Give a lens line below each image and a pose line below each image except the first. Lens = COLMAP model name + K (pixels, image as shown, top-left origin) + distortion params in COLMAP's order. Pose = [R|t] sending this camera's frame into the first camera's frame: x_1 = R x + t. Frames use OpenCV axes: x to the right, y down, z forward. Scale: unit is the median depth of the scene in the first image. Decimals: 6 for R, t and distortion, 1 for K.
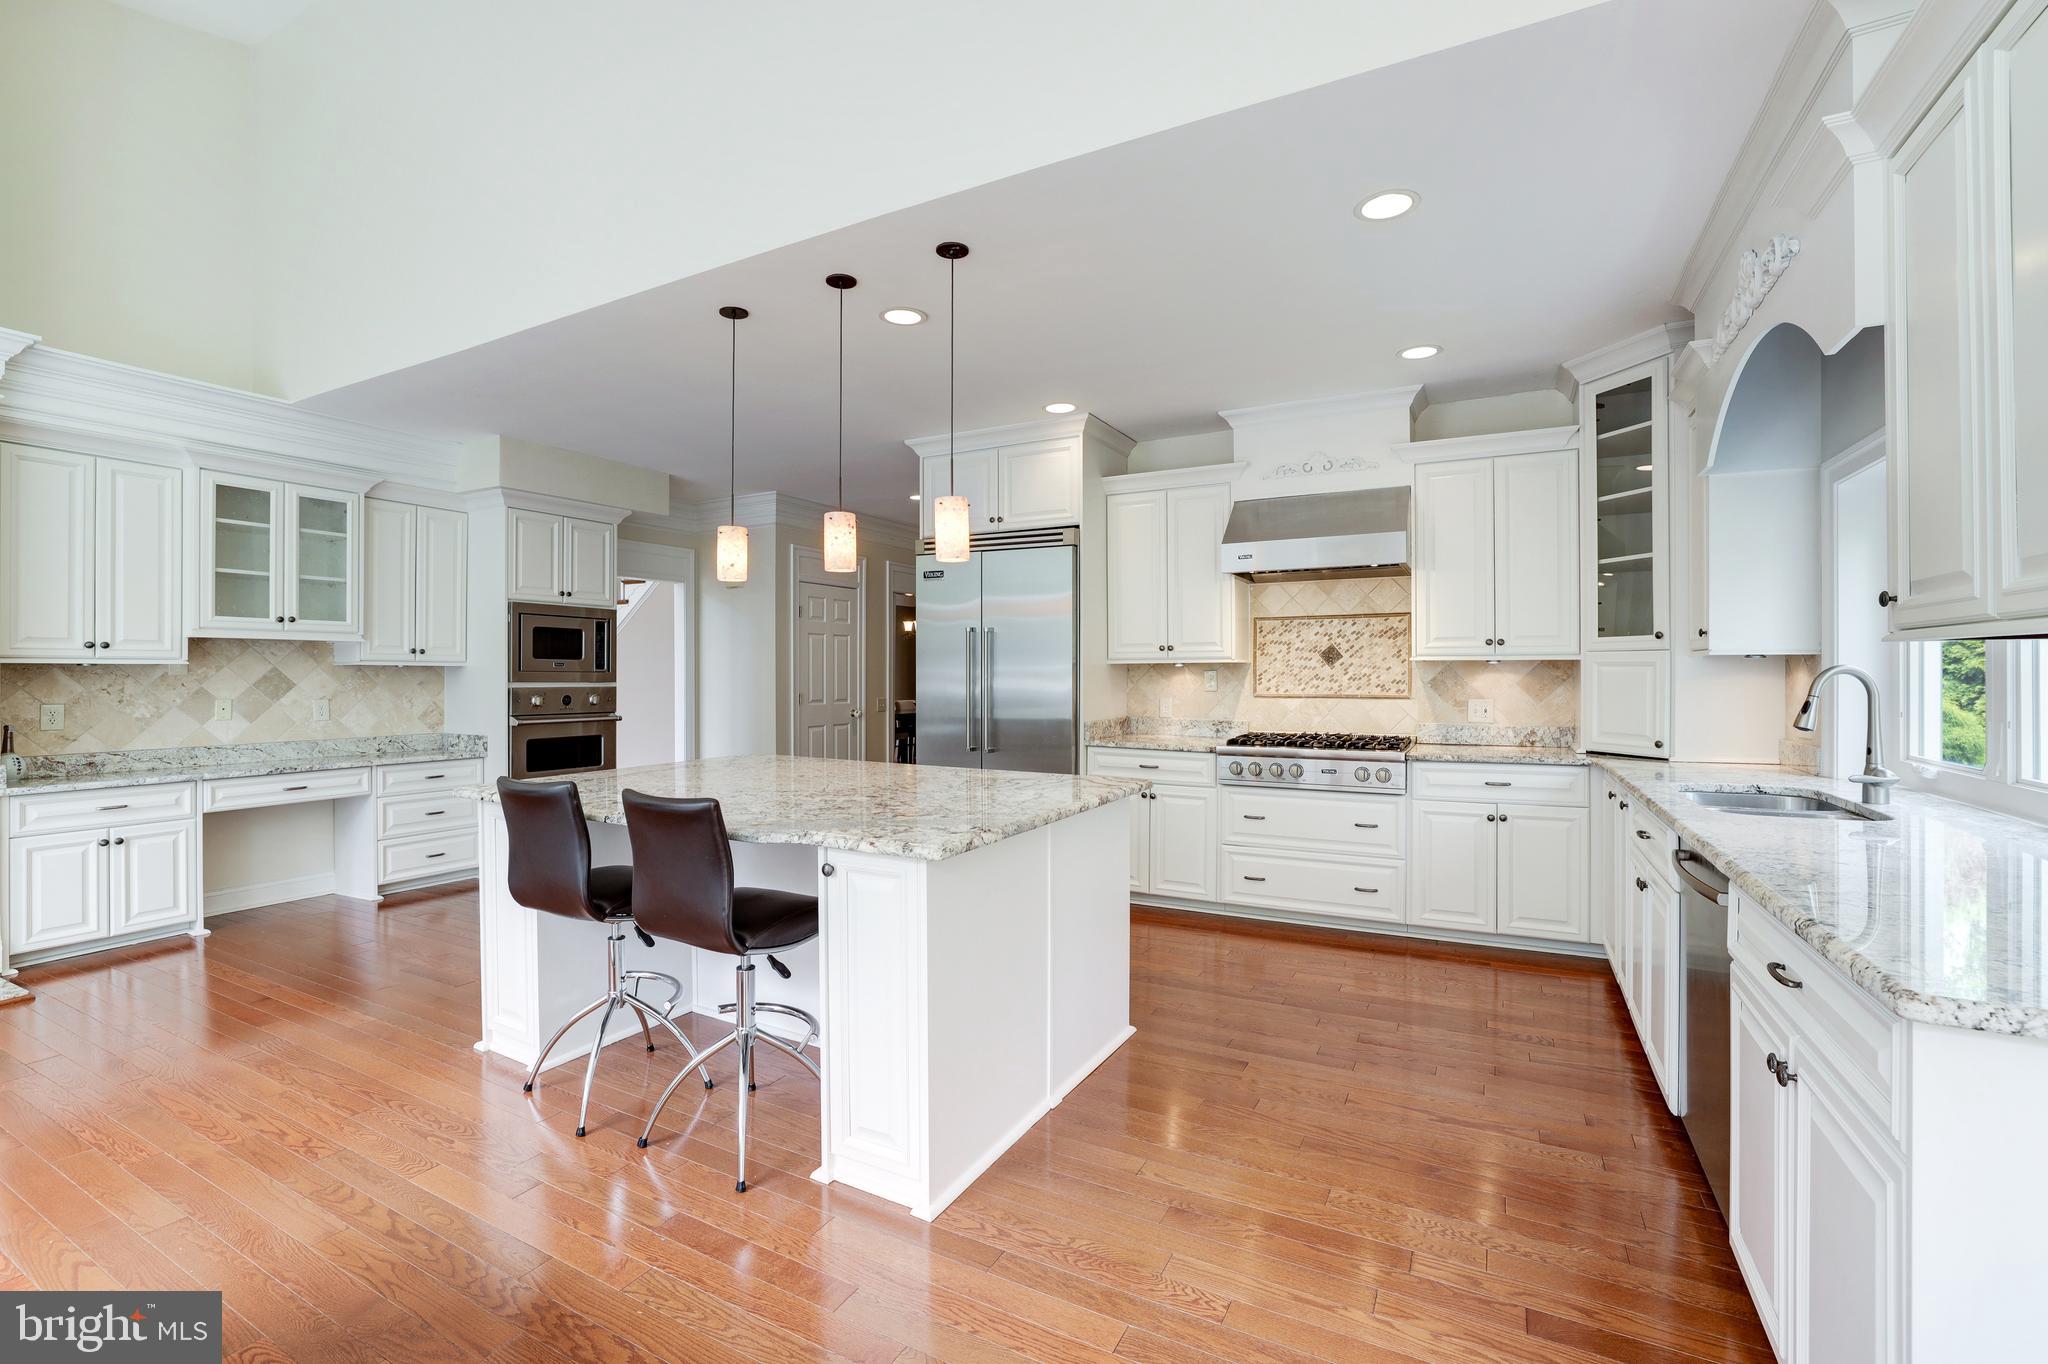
lens RADIAL K [[901.0, 0, 1035.6], [0, 901.0, 670.0], [0, 0, 1]] dist [-0.014533, 0.003373]
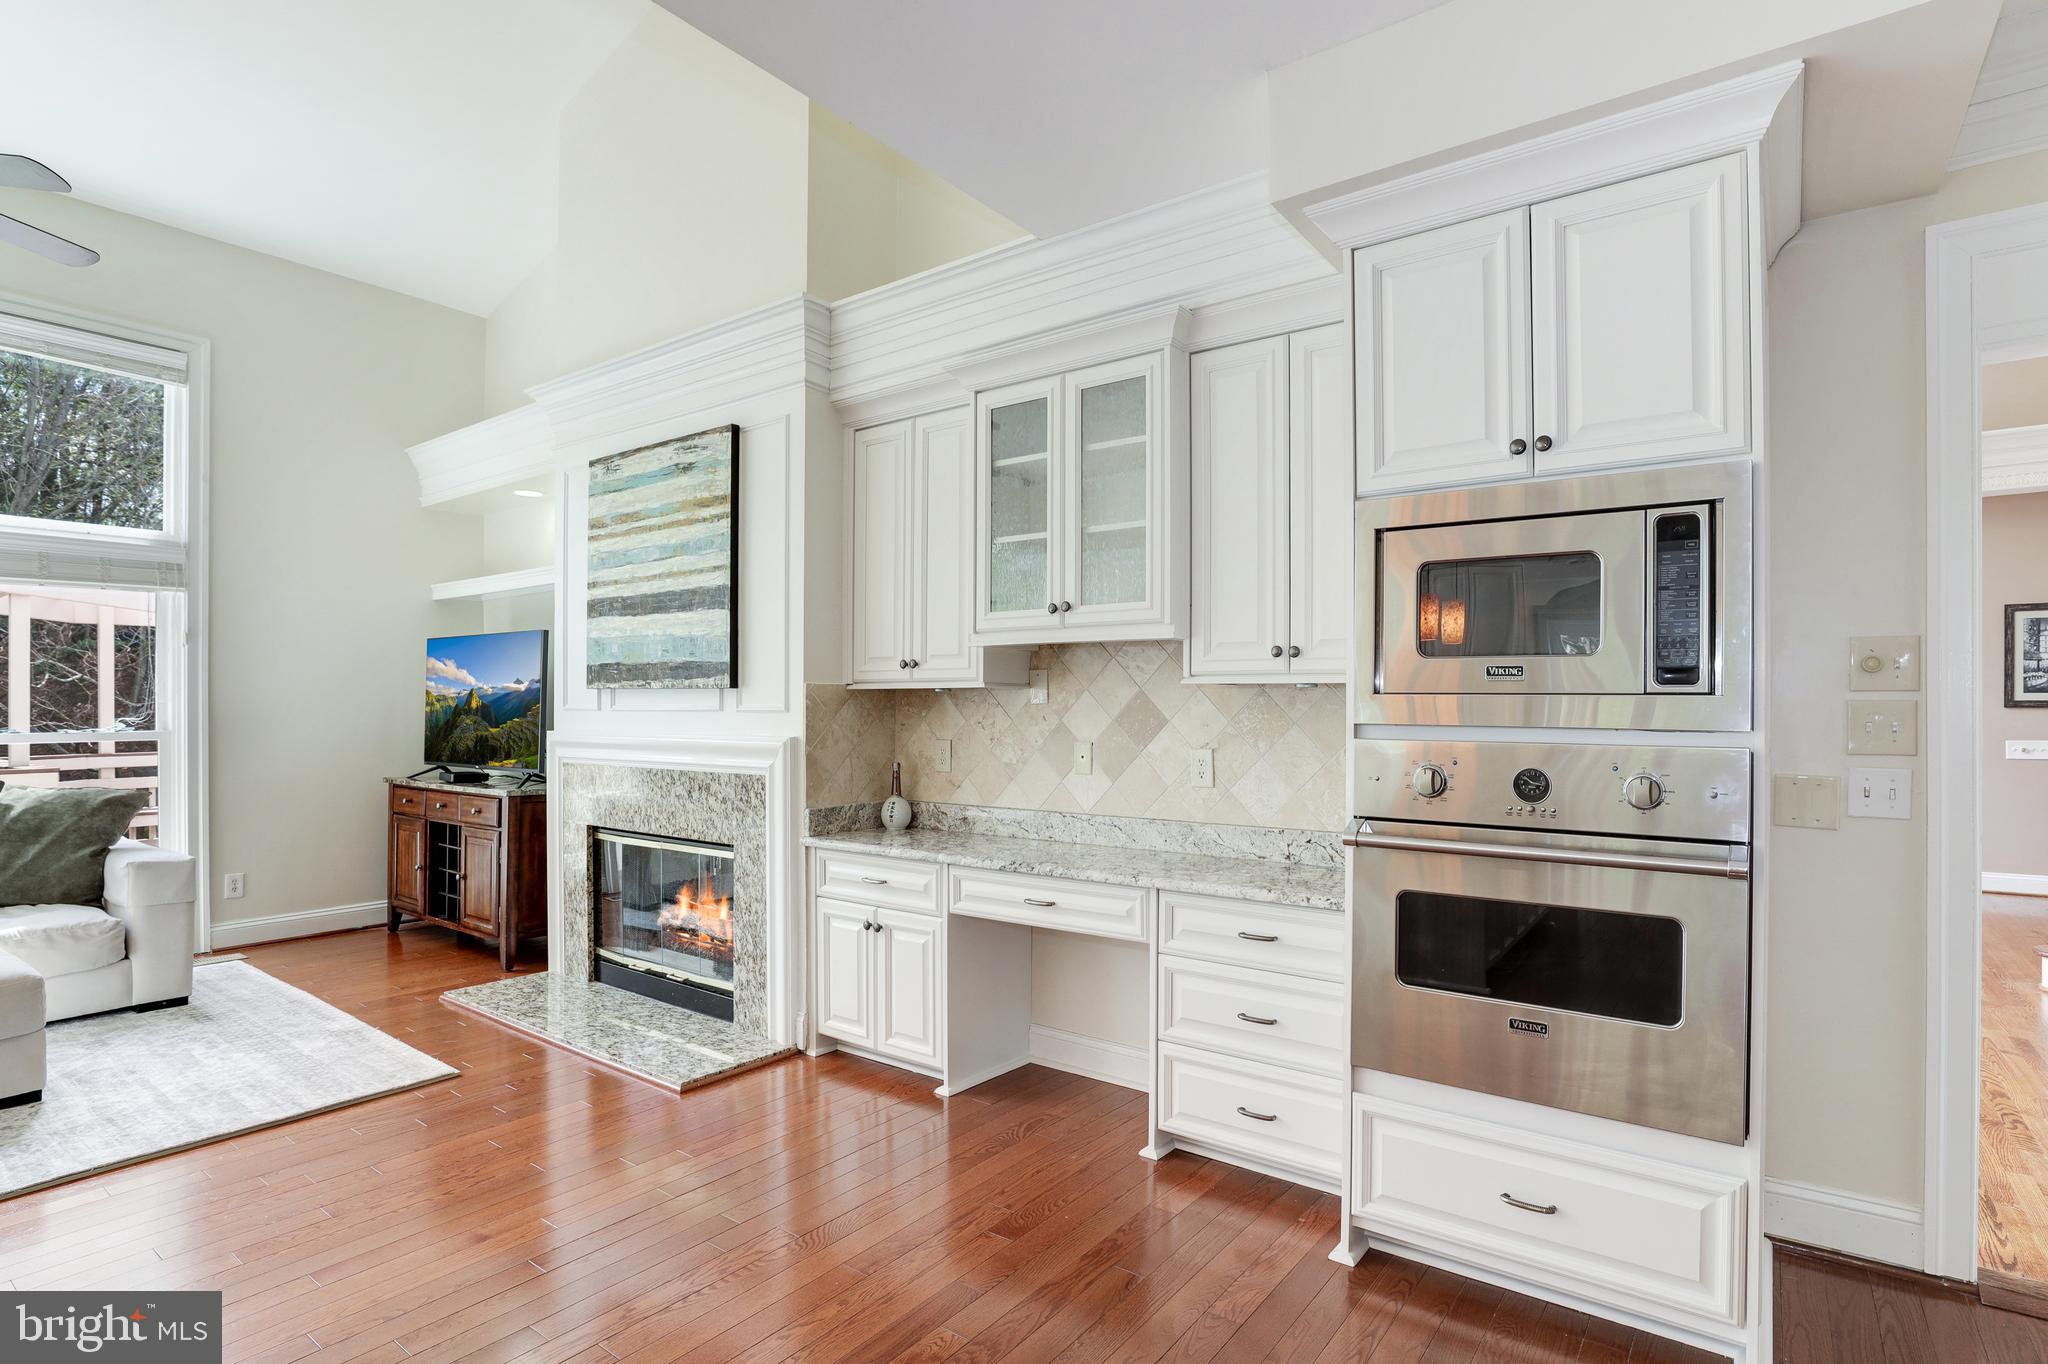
lens RADIAL K [[1025.3, 0, 1027.1], [0, 1025.3, 700.7], [0, 0, 1]] dist [-0.006620, 0.001581]
pose [[-0.177597, -0.000411, -0.984103, -0.171915], [0.003769, 0.999992, -0.001098, 0.004073], [0.984096, -0.003904, -0.177594, 1.061189]]
